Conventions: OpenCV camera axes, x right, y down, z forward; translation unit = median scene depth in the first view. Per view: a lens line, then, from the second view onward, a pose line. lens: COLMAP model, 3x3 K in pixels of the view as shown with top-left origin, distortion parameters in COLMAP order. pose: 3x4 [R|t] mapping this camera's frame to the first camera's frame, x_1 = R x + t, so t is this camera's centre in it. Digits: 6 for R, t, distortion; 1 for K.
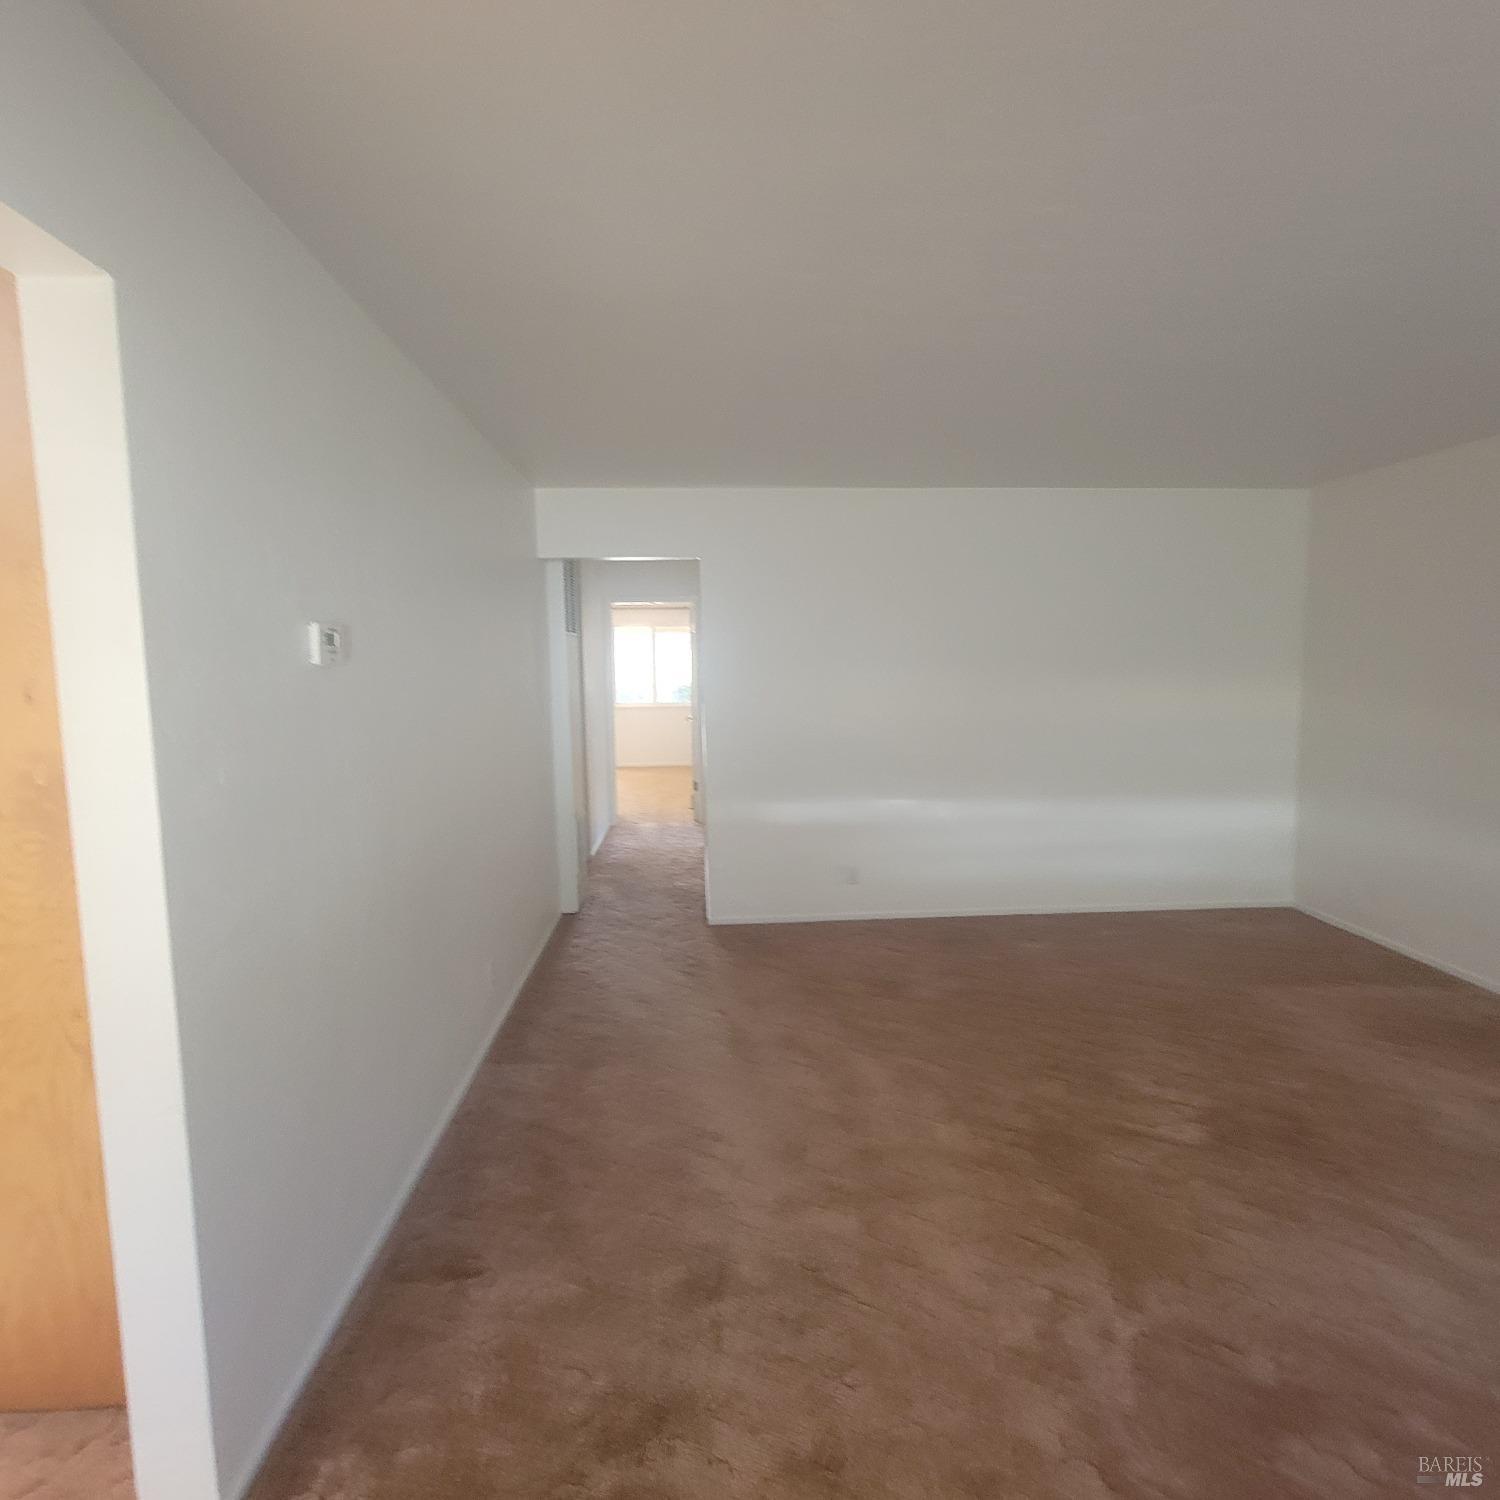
lens RADIAL K [[824.9, 0, 743.2], [0, 824.9, 736.4], [0, 0, 1]] dist [-0.004686, 0.002576]
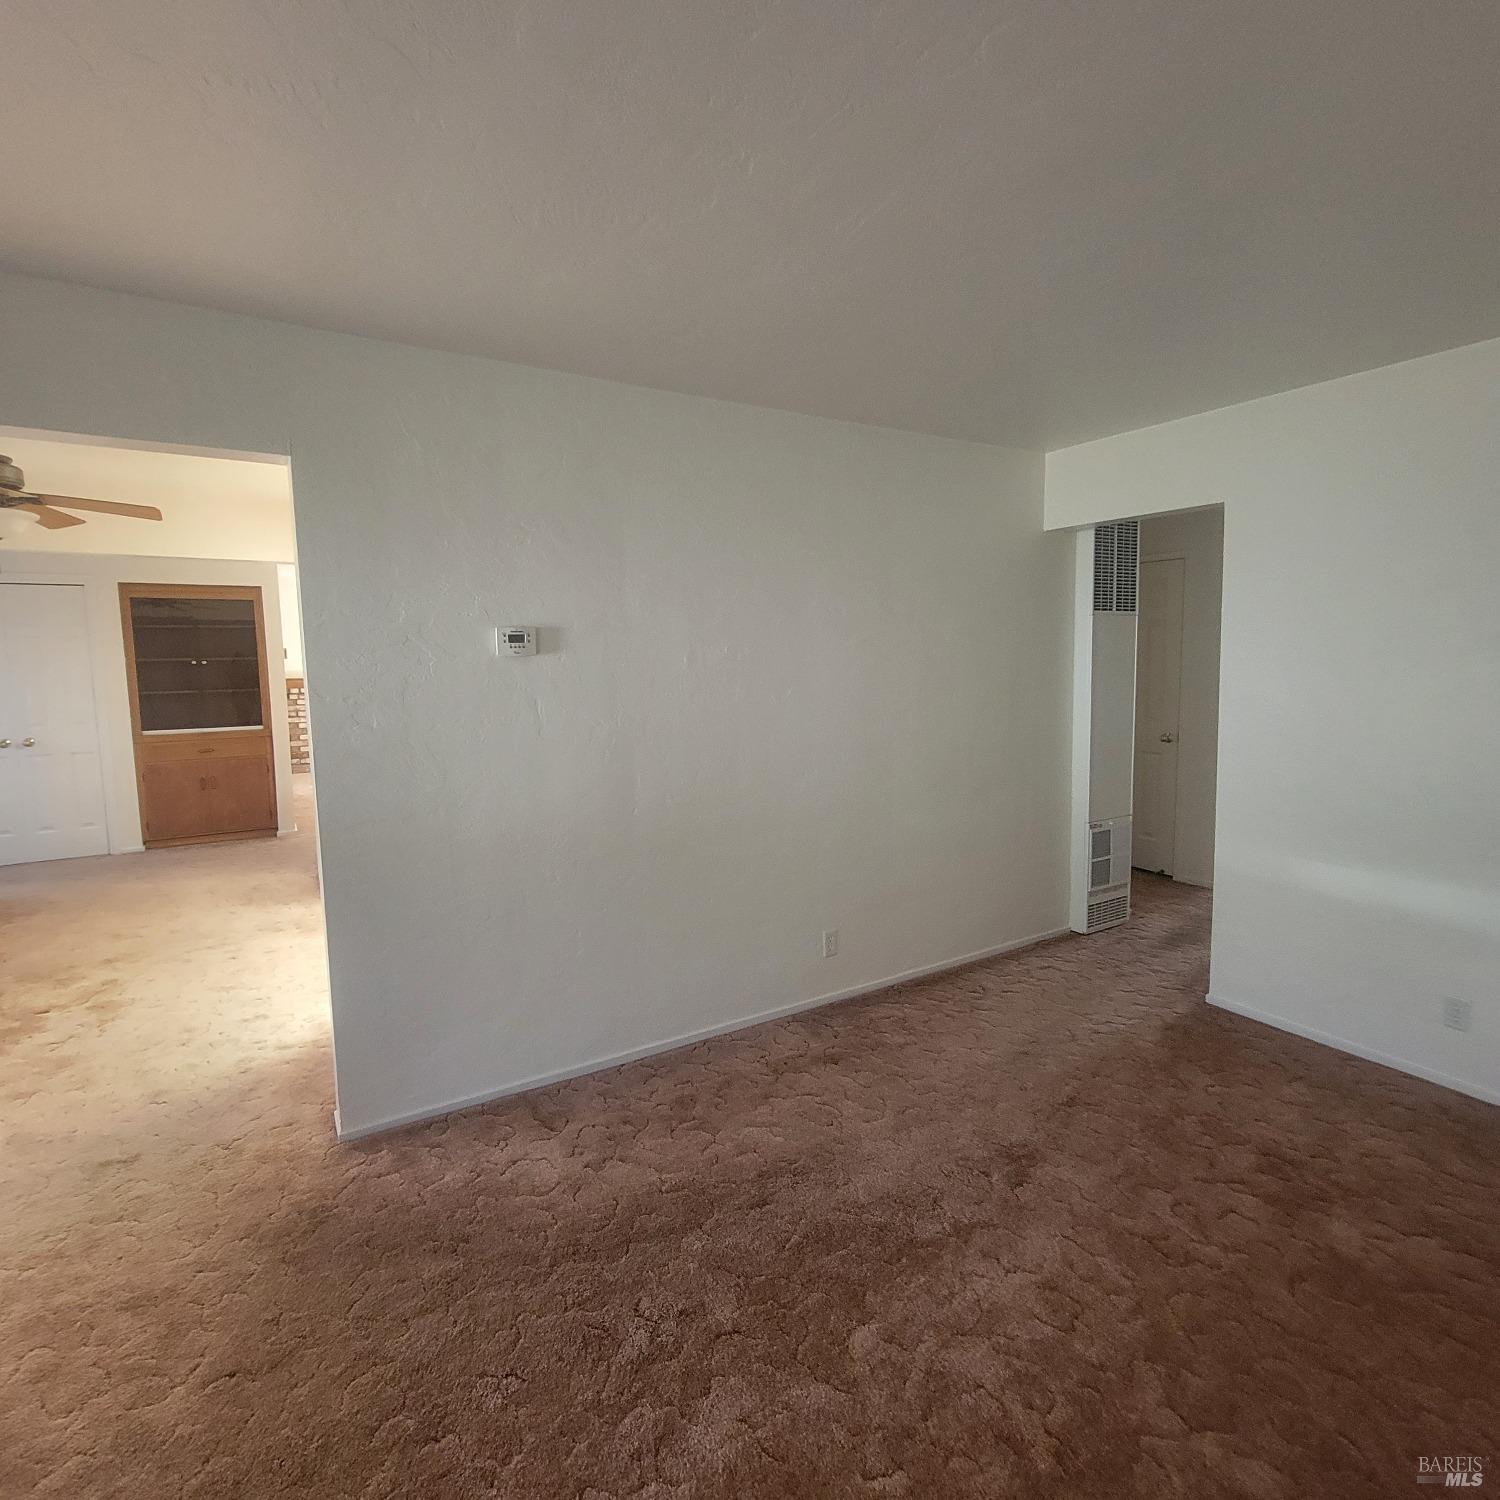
lens RADIAL K [[826.2, 0, 750.3], [0, 826.2, 739.3], [0, 0, 1]] dist [0.000151, 0.000760]
pose [[0.475118, 0.096905, -0.874570, 0.292970], [-0.076726, 0.994694, 0.068533, -0.022245], [0.876571, 0.034541, 0.480032, 0.204123]]
